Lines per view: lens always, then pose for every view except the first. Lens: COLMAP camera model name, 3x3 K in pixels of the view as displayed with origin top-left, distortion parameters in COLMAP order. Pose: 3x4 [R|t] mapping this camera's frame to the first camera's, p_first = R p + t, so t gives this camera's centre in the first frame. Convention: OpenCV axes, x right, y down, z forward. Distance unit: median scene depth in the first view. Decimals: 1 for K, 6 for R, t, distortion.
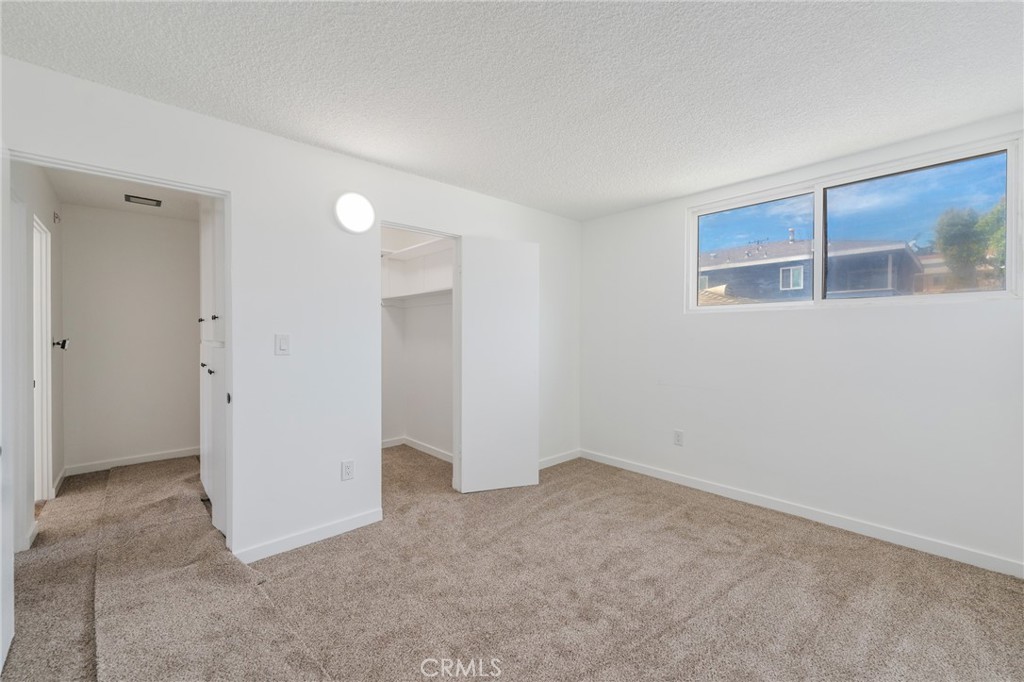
lens RADIAL K [[413.7, 0, 514.1], [0, 413.7, 342.0], [0, 0, 1]] dist [0.002396, -0.002545]
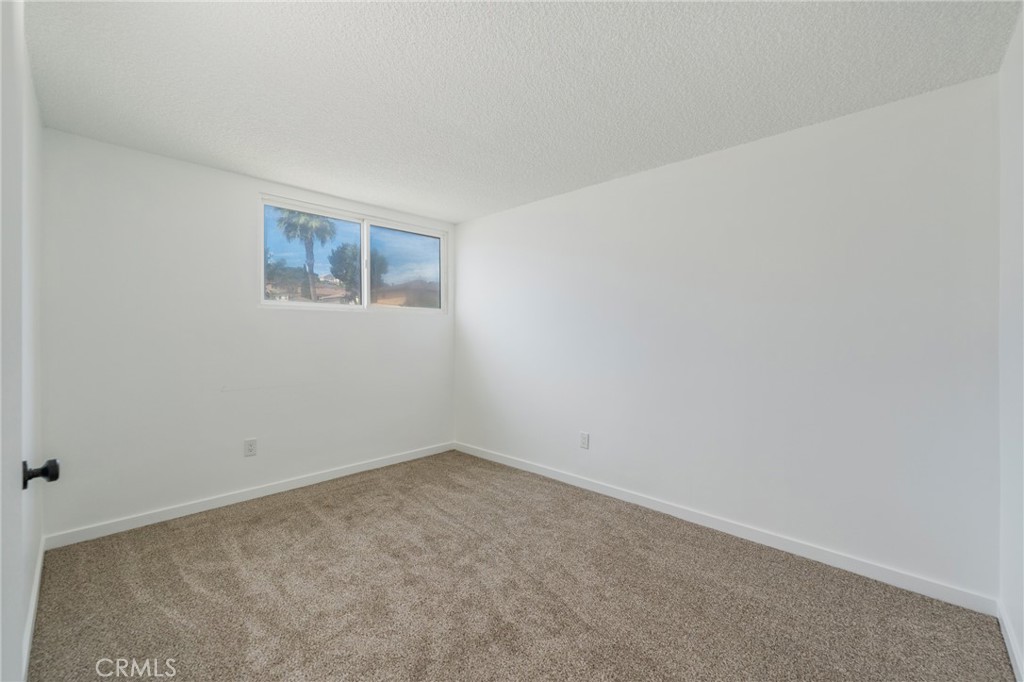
lens RADIAL K [[413.7, 0, 512.4], [0, 413.7, 332.4], [0, 0, 1]] dist [0.002396, -0.002545]
pose [[-0.049133, 0.000198, 0.998792, -0.655331], [0.018786, 0.999823, 0.000726, -0.004479], [-0.998616, 0.018799, -0.049128, 0.616231]]
